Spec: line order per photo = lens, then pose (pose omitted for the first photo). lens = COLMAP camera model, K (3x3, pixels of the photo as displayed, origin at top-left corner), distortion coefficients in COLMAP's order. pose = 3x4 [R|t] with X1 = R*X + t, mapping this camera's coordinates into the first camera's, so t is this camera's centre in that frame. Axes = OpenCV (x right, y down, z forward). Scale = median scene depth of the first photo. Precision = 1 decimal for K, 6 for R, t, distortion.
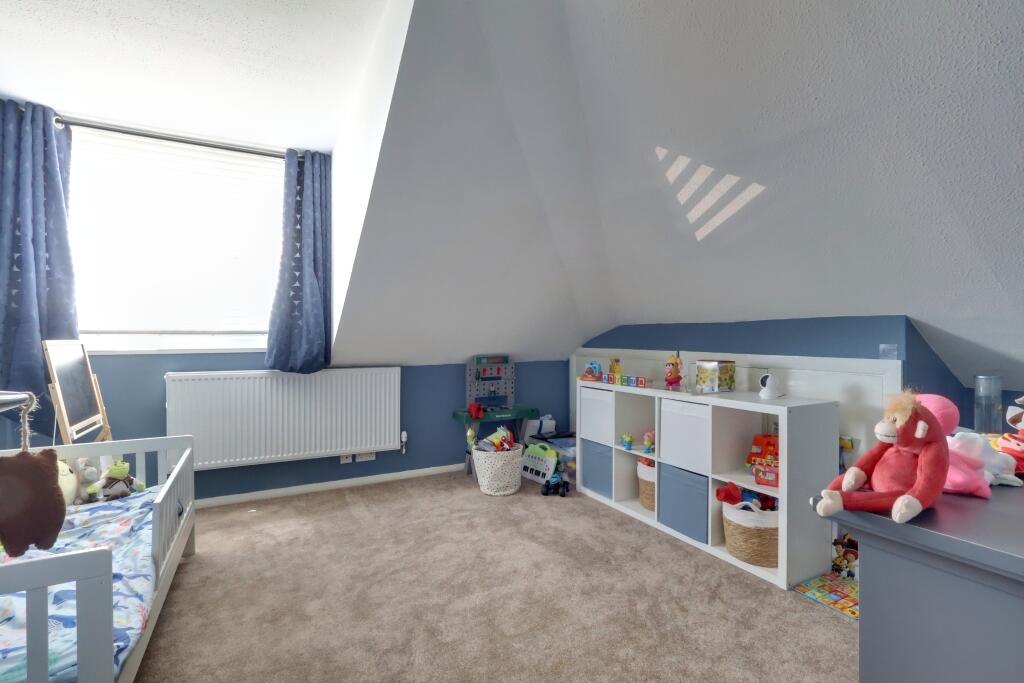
lens RADIAL K [[478.2, 0, 512.0], [0, 478.2, 341.5], [0, 0, 1]] dist [-0.000397, -0.000121]
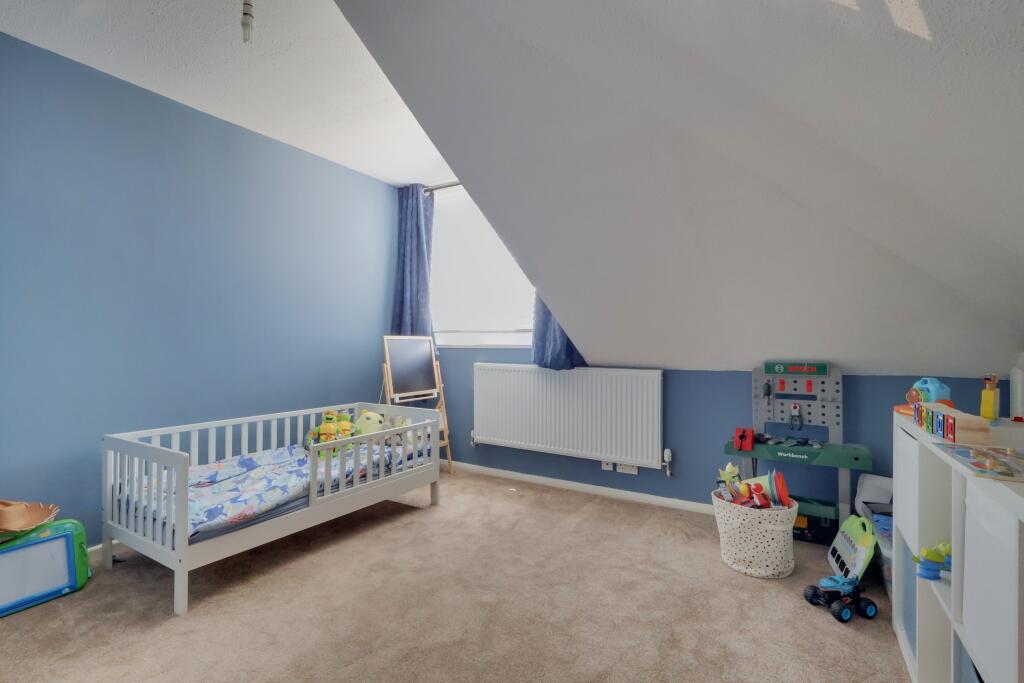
lens RADIAL K [[478.2, 0, 512.0], [0, 478.2, 341.5], [0, 0, 1]] dist [-0.000397, -0.000121]
pose [[0.506004, 0.001608, -0.862530, 0.377637], [-0.013413, 0.999892, -0.006005, 0.012575], [0.862427, 0.014608, 0.505971, 0.381858]]
